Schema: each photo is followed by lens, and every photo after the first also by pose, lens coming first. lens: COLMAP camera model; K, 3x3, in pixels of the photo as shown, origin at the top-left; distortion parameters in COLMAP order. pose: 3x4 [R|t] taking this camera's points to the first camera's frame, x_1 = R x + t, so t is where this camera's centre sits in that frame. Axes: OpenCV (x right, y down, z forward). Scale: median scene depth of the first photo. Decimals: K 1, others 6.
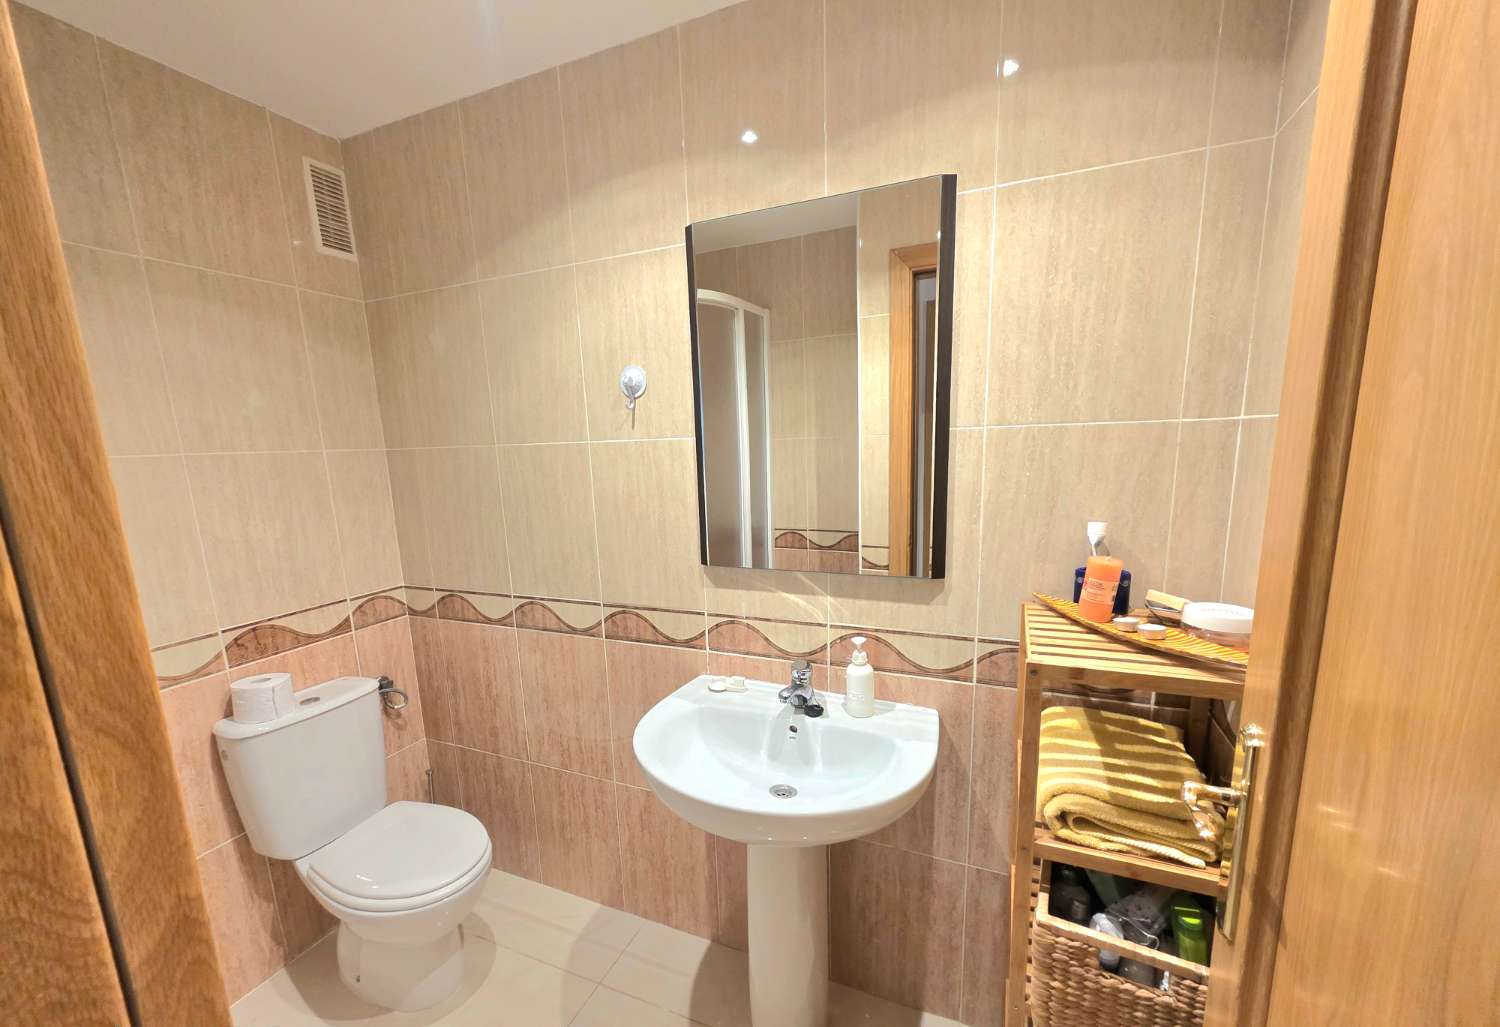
lens RADIAL K [[600.1, 0, 749.8], [0, 600.1, 555.9], [0, 0, 1]] dist [-0.000936, -0.000091]
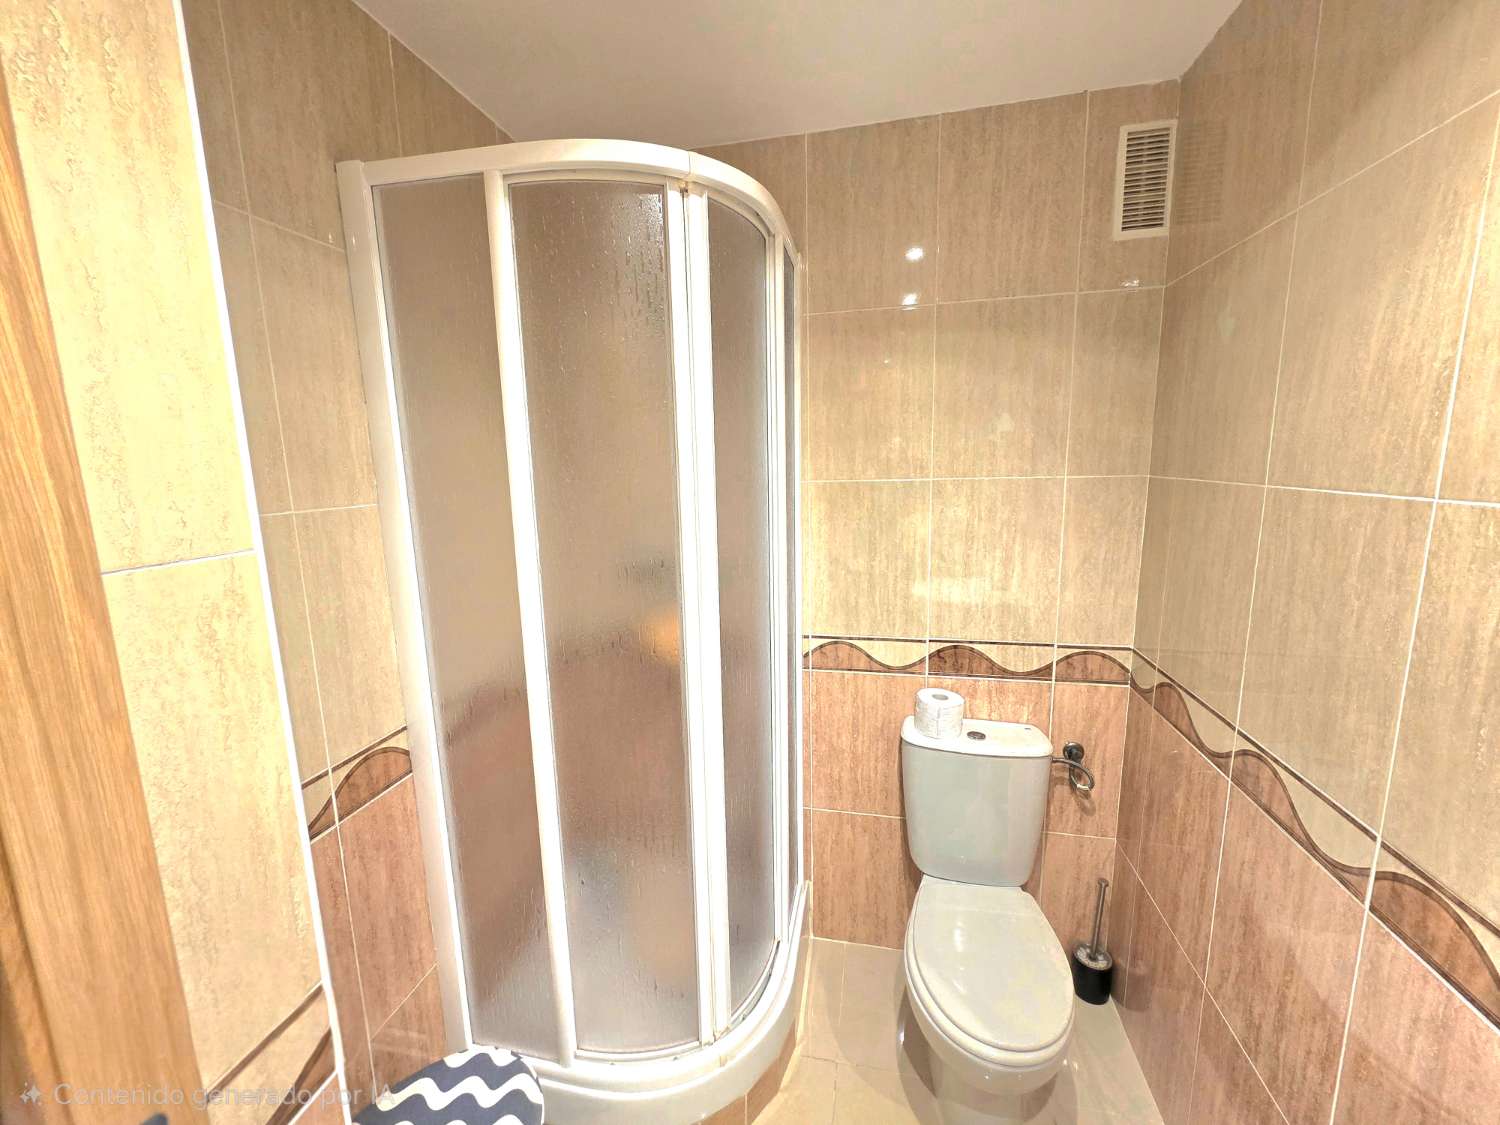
lens RADIAL K [[597.3, 0, 748.1], [0, 597.3, 556.0], [0, 0, 1]] dist [0.000992, 0.000160]
pose [[0.187001, 0.187484, -0.964303, 0.067379], [-0.167243, 0.973365, 0.156813, -0.121156], [0.968019, 0.131948, 0.213376, 0.375521]]
